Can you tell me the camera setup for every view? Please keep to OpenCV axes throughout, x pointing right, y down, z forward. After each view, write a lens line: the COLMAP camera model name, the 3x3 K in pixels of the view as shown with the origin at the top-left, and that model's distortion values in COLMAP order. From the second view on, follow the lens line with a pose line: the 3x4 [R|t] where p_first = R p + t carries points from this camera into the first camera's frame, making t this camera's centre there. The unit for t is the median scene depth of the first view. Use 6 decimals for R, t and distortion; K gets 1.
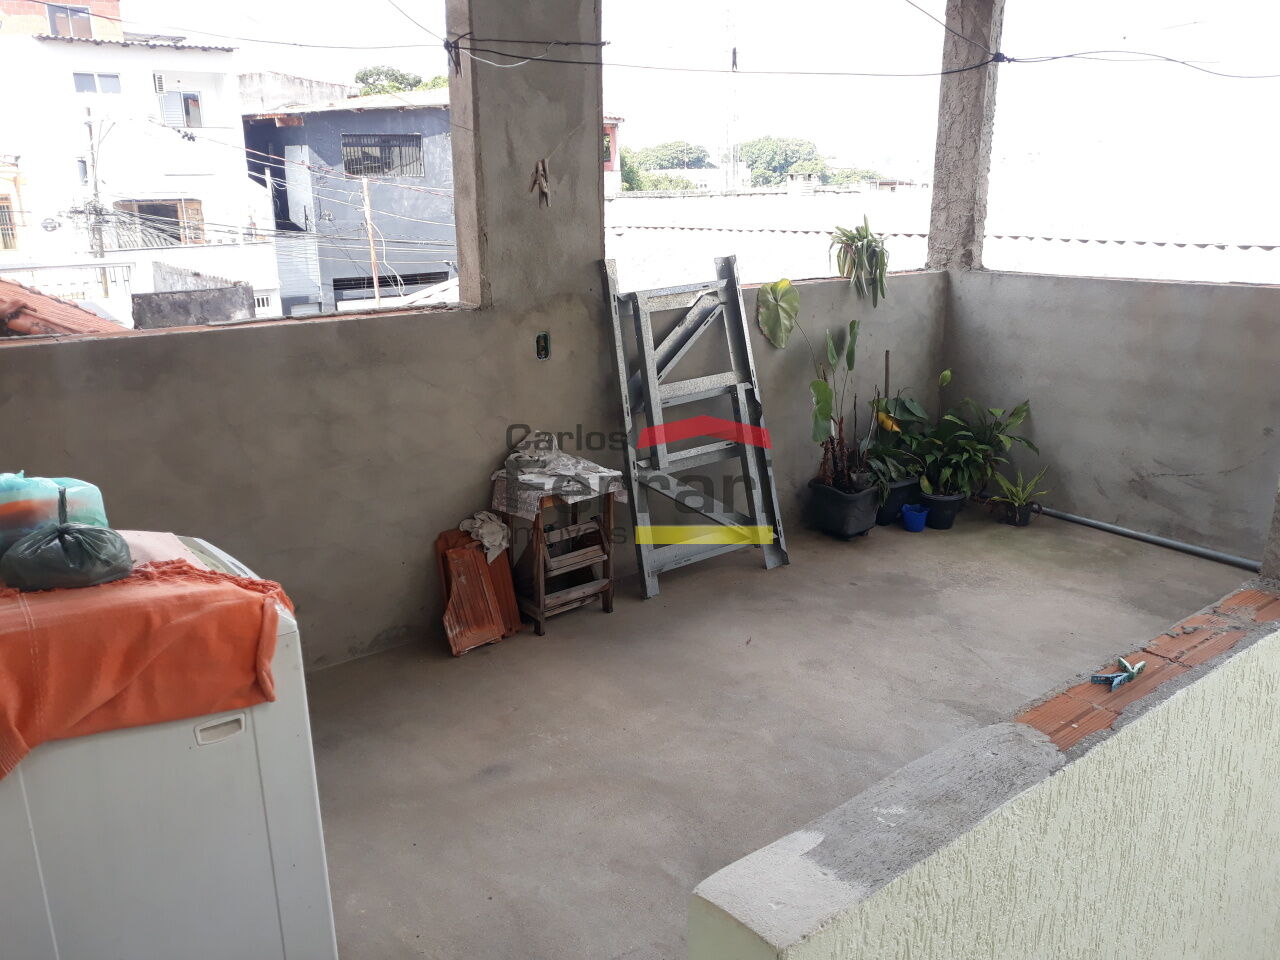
lens RADIAL K [[1035.2, 0, 640.5], [0, 1035.2, 529.9], [0, 0, 1]] dist [-0.007322, 0.002171]
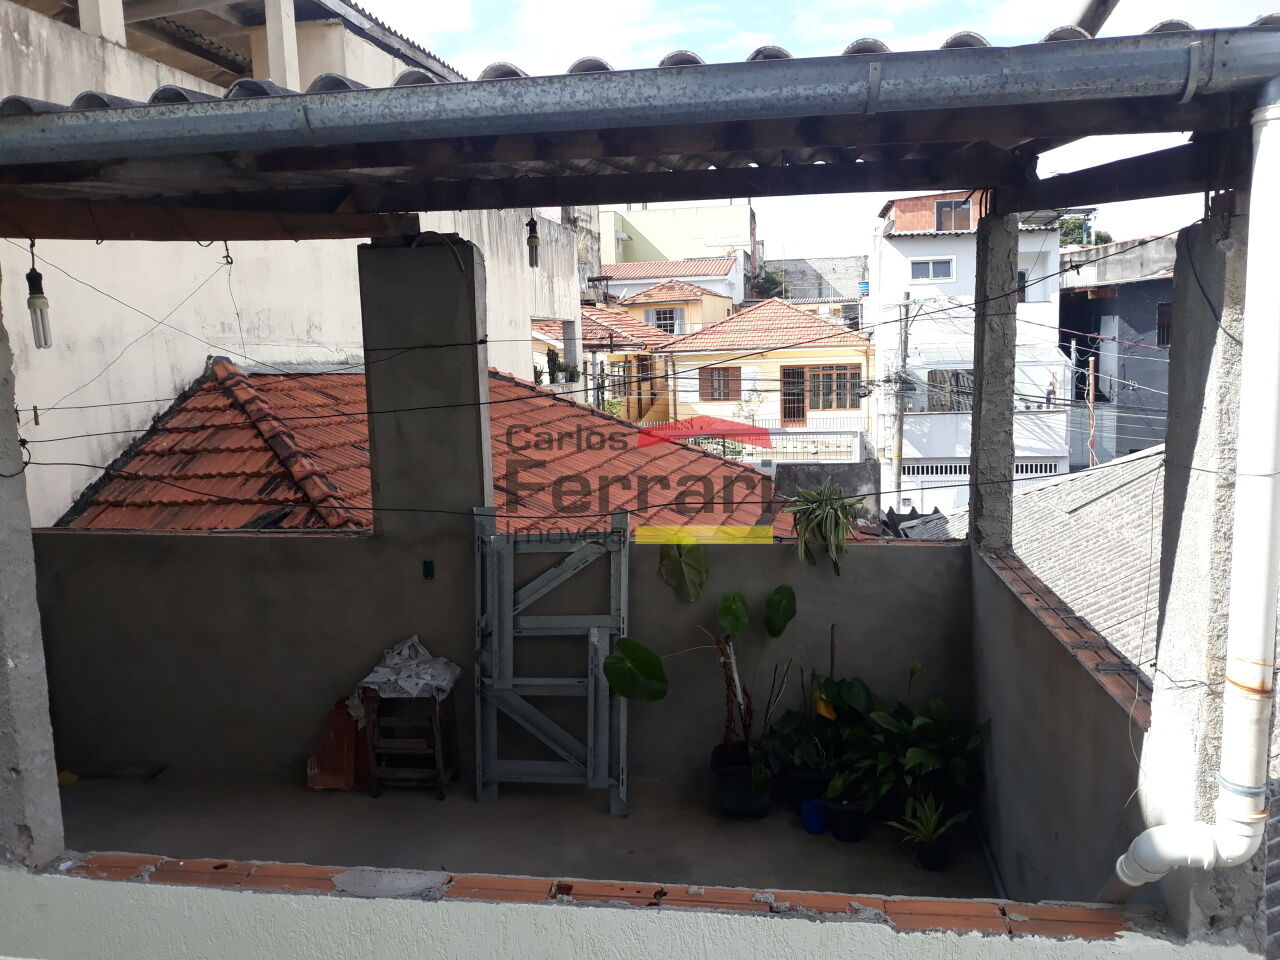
lens RADIAL K [[1079.7, 0, 636.9], [0, 1079.7, 477.8], [0, 0, 1]] dist [-0.006229, -0.015625]
pose [[0.665632, 0.078276, -0.742164, 0.296946], [-0.218730, 0.971273, -0.093734, -0.062192], [0.713507, 0.224726, 0.663631, 0.080048]]
